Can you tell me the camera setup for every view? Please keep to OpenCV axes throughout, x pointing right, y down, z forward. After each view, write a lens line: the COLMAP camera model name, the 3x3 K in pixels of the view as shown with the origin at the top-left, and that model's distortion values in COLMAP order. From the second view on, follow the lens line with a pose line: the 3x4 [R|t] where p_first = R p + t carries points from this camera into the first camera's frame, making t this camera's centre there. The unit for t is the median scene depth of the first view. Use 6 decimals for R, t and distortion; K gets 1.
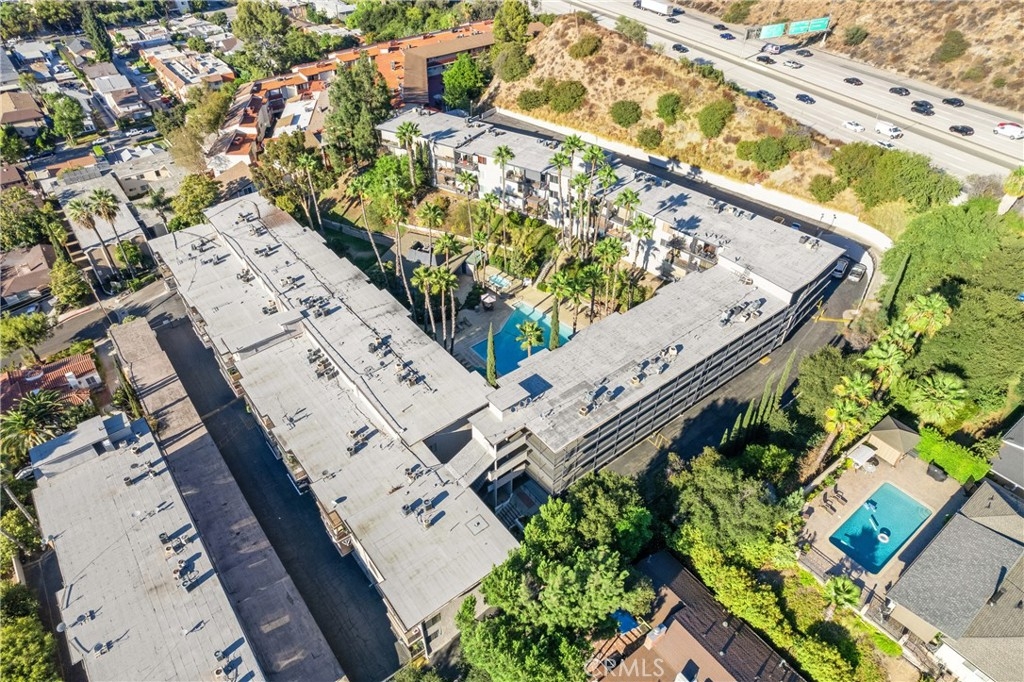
lens RADIAL K [[645.8, 0, 512.0], [0, 645.8, 341.0], [0, 0, 1]] dist [-0.035861, -0.000083]
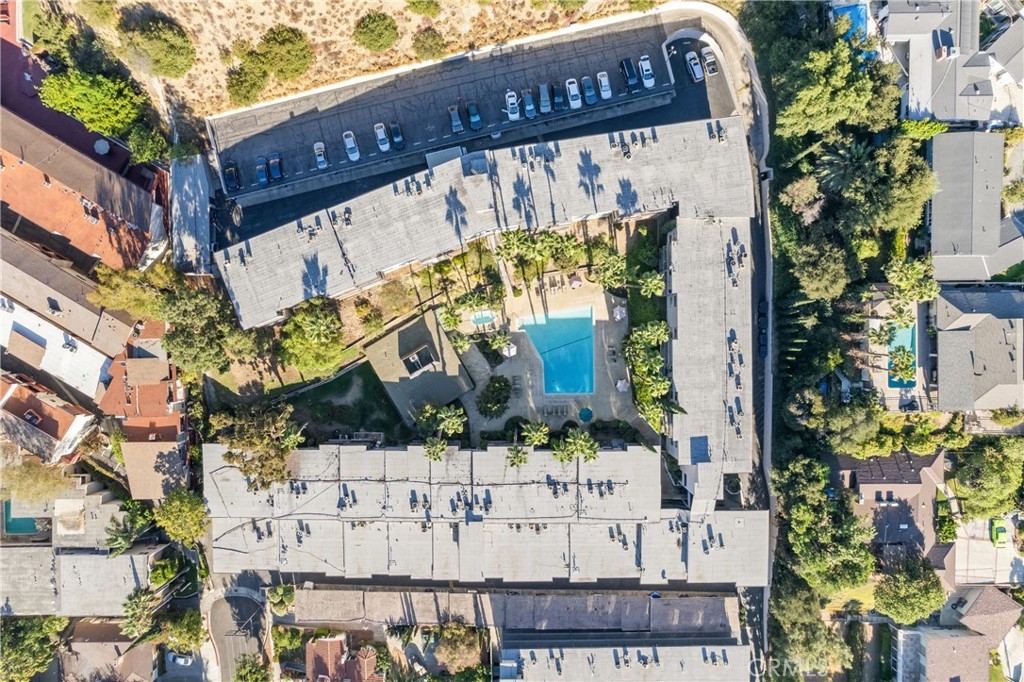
lens RADIAL K [[645.8, 0, 512.0], [0, 645.8, 341.0], [0, 0, 1]] dist [-0.035861, -0.000083]
pose [[0.606288, -0.795241, -0.002604, -0.025397], [0.507874, 0.384676, 0.770771, -1.201789], [-0.611947, -0.468632, 0.637107, 0.413527]]
